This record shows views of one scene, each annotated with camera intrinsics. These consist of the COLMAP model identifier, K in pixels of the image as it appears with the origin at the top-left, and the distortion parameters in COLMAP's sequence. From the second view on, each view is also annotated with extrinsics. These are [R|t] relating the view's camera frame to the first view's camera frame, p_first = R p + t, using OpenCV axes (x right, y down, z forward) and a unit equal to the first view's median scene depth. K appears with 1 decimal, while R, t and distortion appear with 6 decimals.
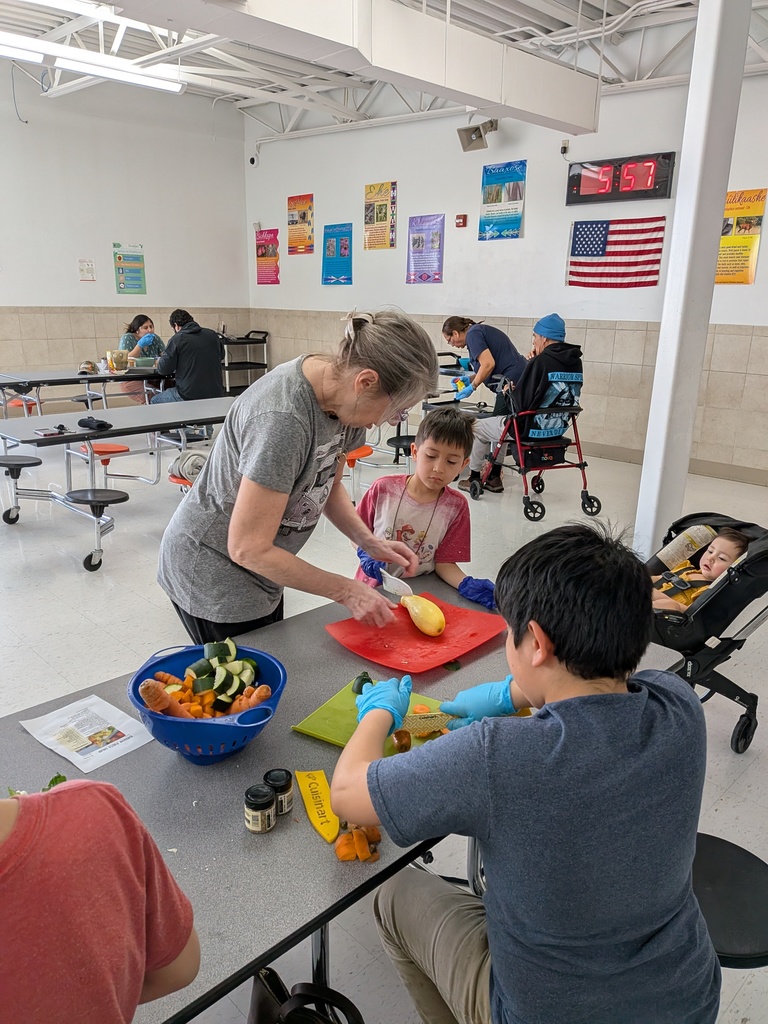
lens RADIAL K [[748.7, 0, 385.5], [0, 748.7, 511.6], [0, 0, 1]] dist [0.049139, -0.031723]
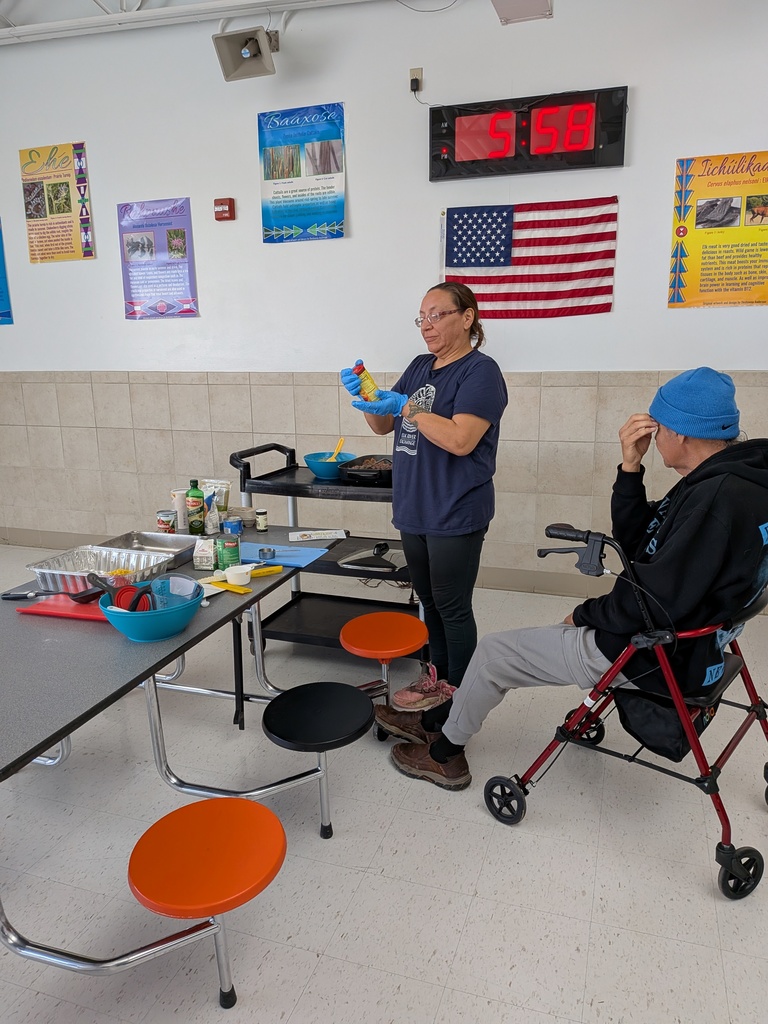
lens RADIAL K [[748.7, 0, 384.0], [0, 748.7, 512.0], [0, 0, 1]] dist [0.049139, -0.031723]
pose [[0.900034, -0.126408, 0.417085, -0.068390], [0.146866, 0.989007, -0.017182, -0.148183], [-0.410328, 0.076720, 0.908705, 0.507919]]
